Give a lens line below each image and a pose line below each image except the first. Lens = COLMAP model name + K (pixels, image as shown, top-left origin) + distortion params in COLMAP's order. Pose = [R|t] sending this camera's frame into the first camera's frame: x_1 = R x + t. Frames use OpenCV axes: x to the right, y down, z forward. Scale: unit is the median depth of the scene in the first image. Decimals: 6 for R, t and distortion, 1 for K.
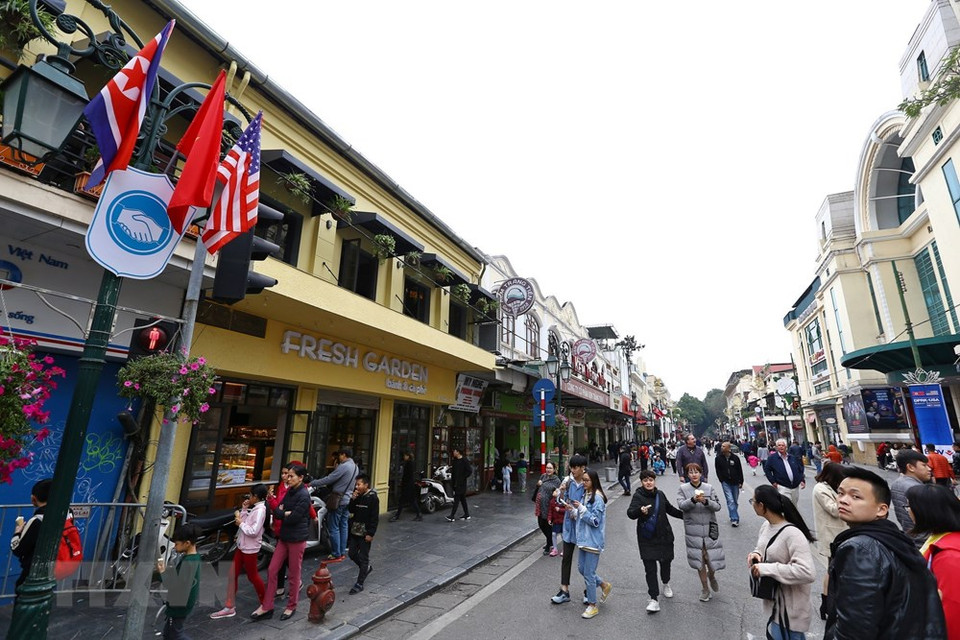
lens RADIAL K [[434.2, 0, 480.0], [0, 434.2, 320.0], [0, 0, 1]] dist [-0.050719, 0.014308]
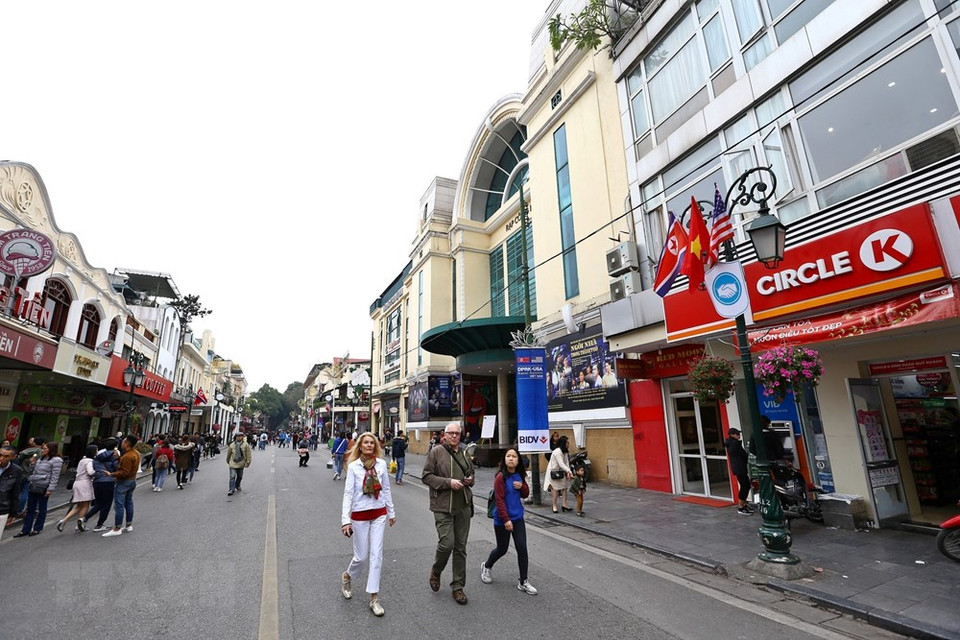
lens RADIAL K [[434.2, 0, 480.0], [0, 434.2, 320.0], [0, 0, 1]] dist [-0.050719, 0.014308]
pose [[0.626670, 0.159102, 0.762870, 0.145423], [-0.170283, 0.983237, -0.065179, 0.059321], [-0.760452, -0.089058, 0.643258, 0.201732]]
